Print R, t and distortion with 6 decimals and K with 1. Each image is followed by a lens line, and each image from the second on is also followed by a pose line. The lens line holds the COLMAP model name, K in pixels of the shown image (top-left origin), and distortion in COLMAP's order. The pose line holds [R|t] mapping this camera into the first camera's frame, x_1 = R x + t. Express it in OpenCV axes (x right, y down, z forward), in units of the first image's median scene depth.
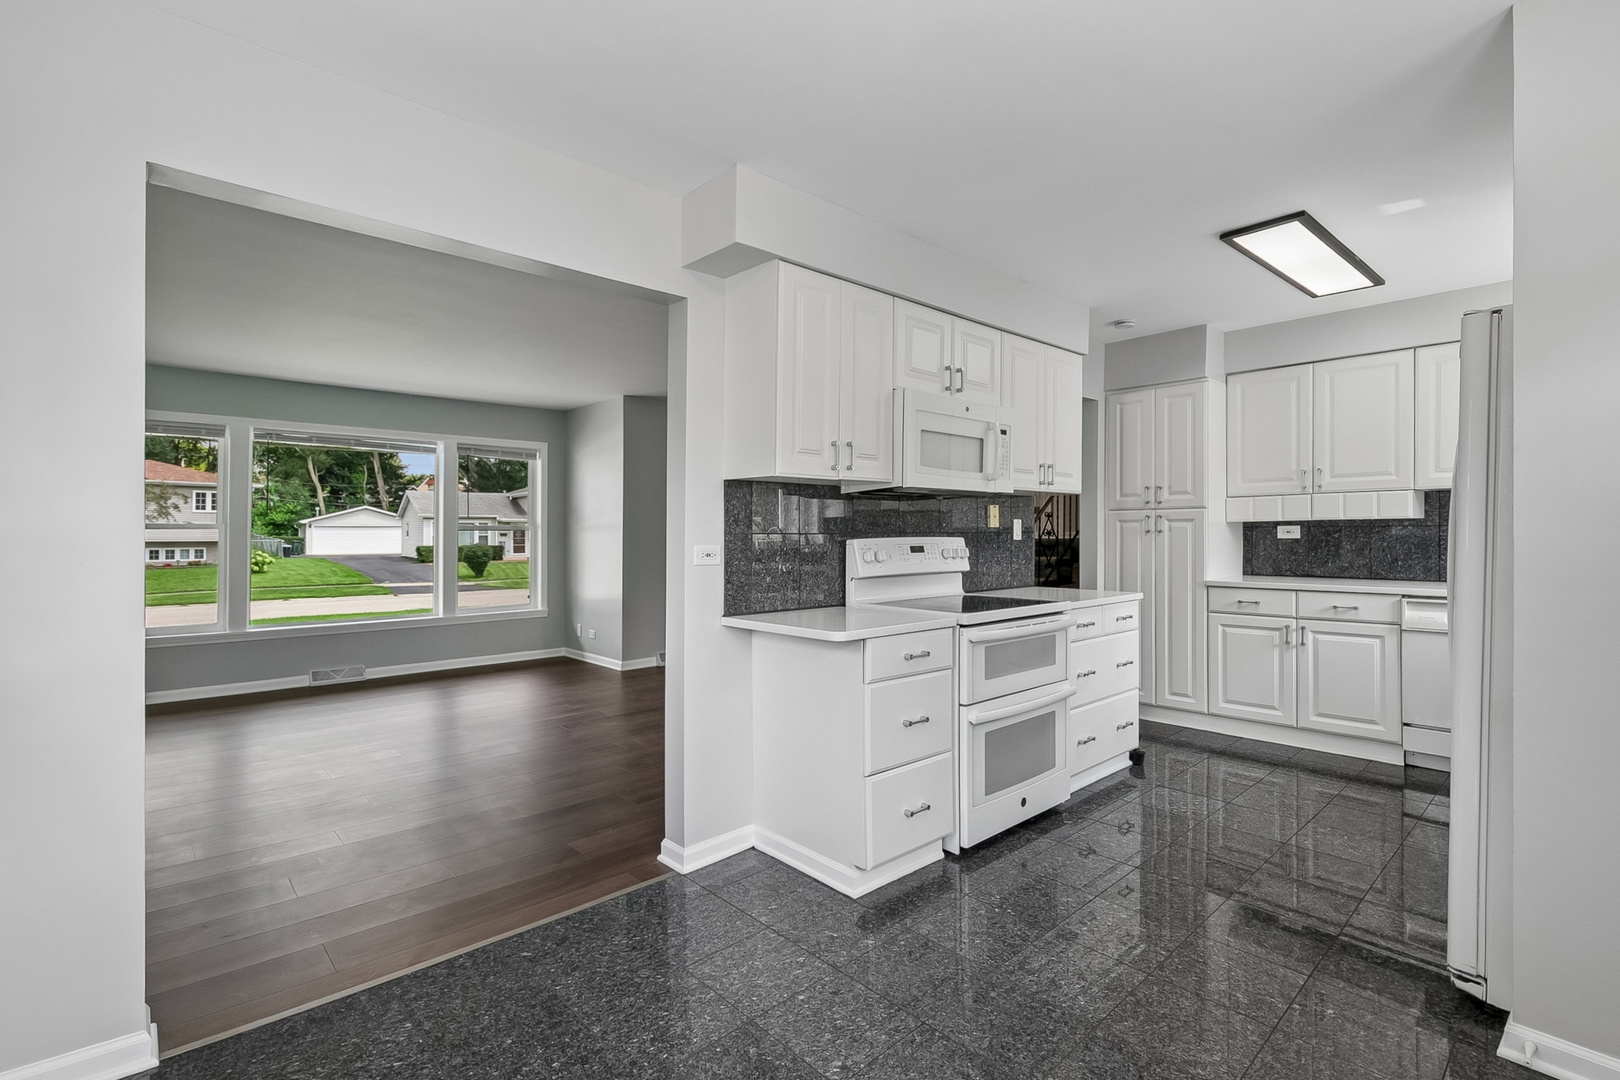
lens RADIAL K [[744.2, 0, 821.6], [0, 744.2, 519.1], [0, 0, 1]] dist [0.002603, 0.000490]
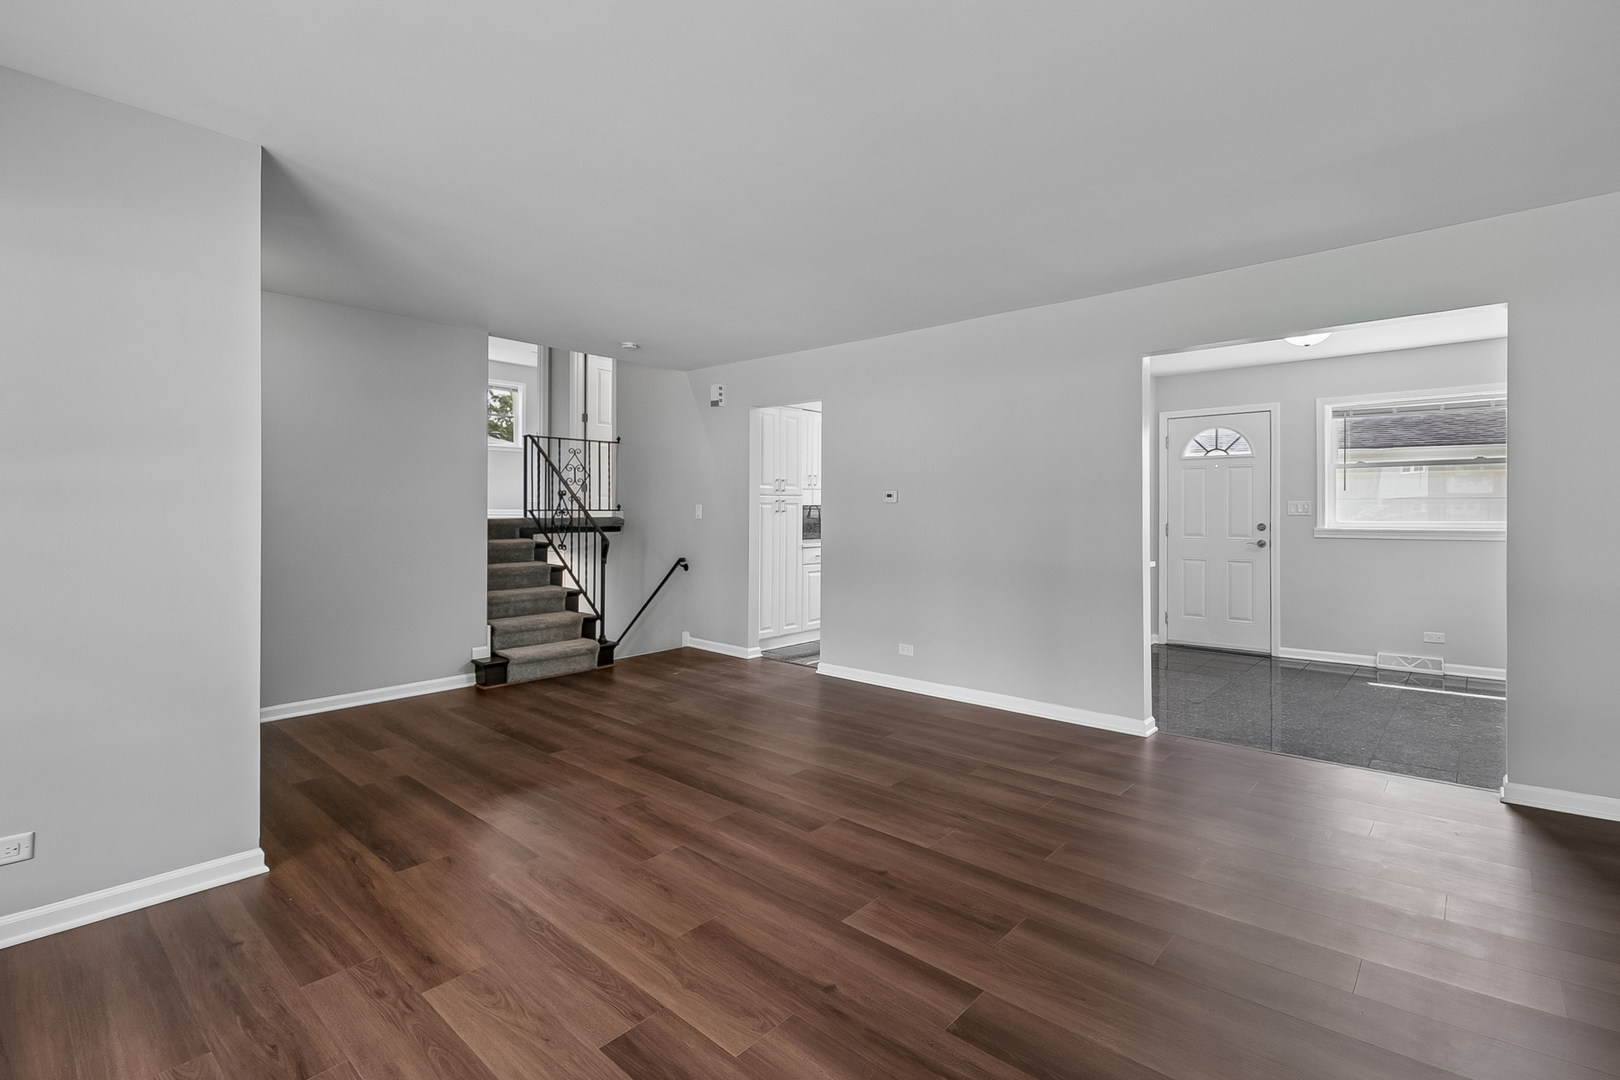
lens RADIAL K [[769.9, 0, 812.4], [0, 769.9, 513.4], [0, 0, 1]] dist [0.016134, 0.000466]
pose [[-0.098126, -0.001933, 0.995172, -0.157853], [-0.017876, 0.999840, 0.000180, 0.003279], [-0.995013, -0.017772, -0.098145, 0.172991]]
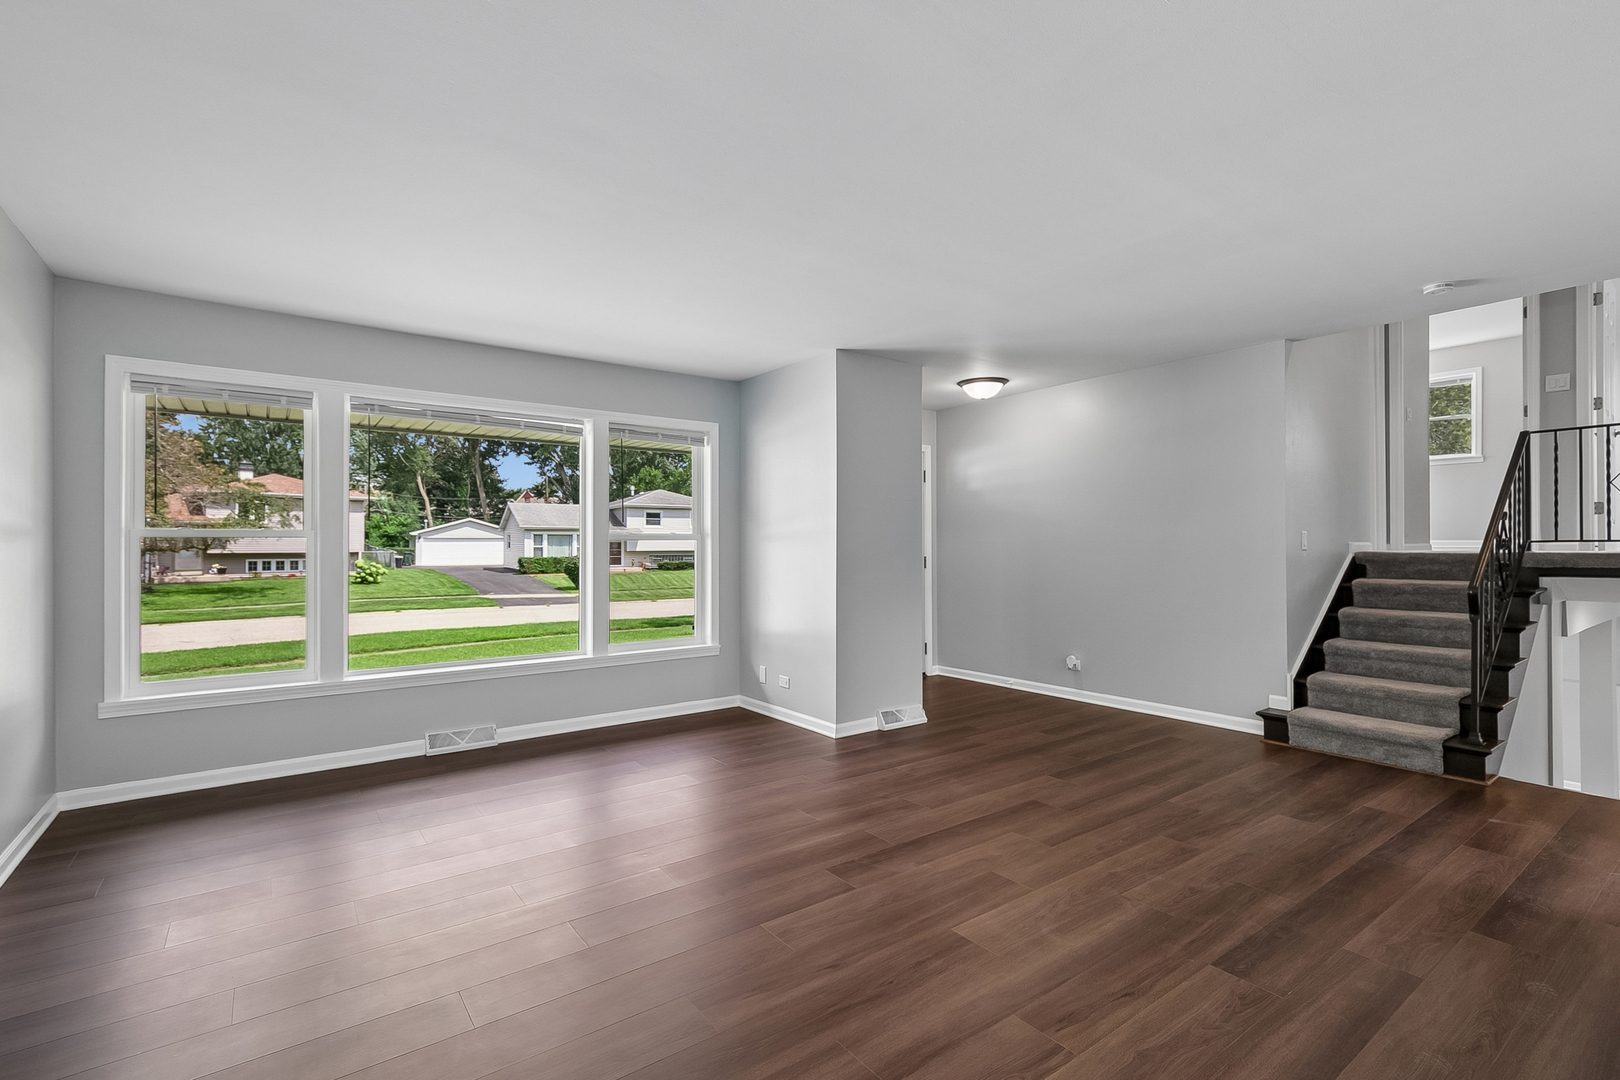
lens RADIAL K [[728.4, 0, 810.0], [0, 728.4, 540.0], [0, 0, 1]] dist [-0.000653, -0.000236]
pose [[0.994115, -0.000526, -0.108326, -0.049562], [0.001827, 0.999927, 0.011914, 0.001636], [0.108312, -0.012042, 0.994044, 0.070387]]
